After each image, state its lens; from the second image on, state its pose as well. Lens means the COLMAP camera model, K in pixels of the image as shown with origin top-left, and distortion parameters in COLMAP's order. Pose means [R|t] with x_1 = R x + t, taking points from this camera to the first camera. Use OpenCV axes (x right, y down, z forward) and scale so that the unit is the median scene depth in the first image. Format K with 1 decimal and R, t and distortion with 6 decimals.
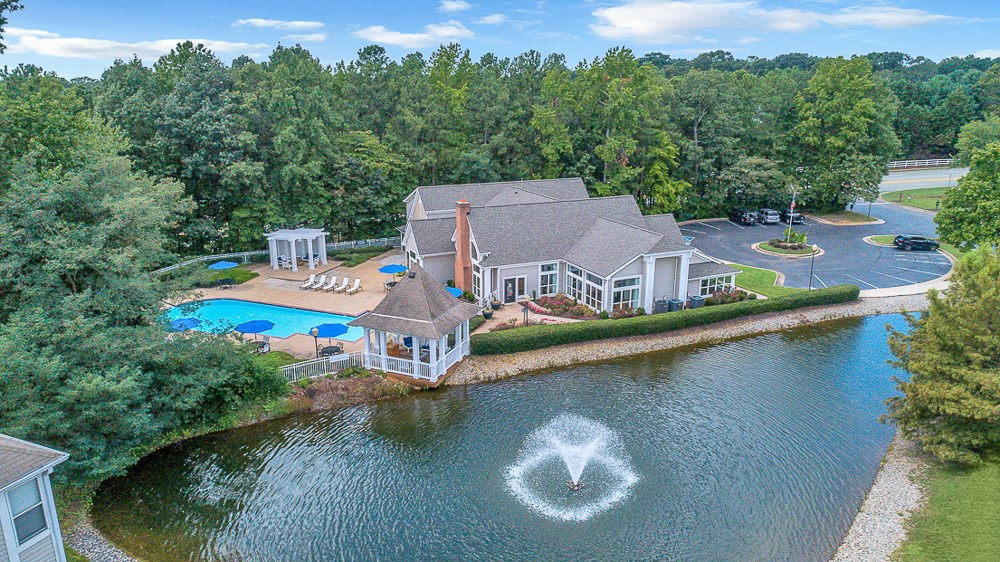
lens RADIAL K [[658.9, 0, 500.0], [0, 658.9, 281.0], [0, 0, 1]] dist [-0.000561, -0.000109]
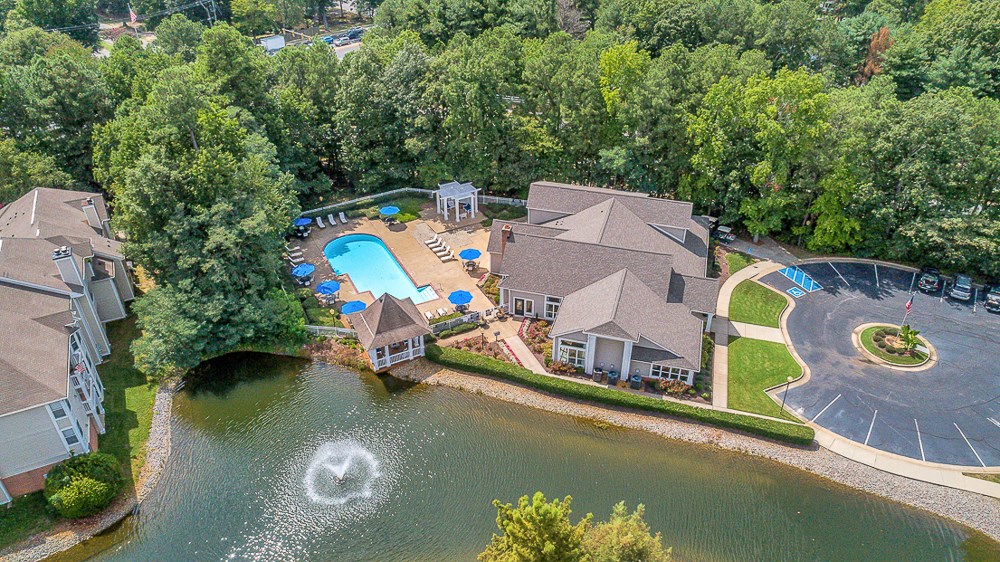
lens RADIAL K [[658.9, 0, 500.0], [0, 658.9, 281.0], [0, 0, 1]] dist [-0.000561, -0.000109]
pose [[0.767862, 0.352974, -0.534600, 0.632678], [-0.181908, 0.920298, 0.346354, -0.454140], [0.614245, -0.168704, 0.770871, 0.010476]]
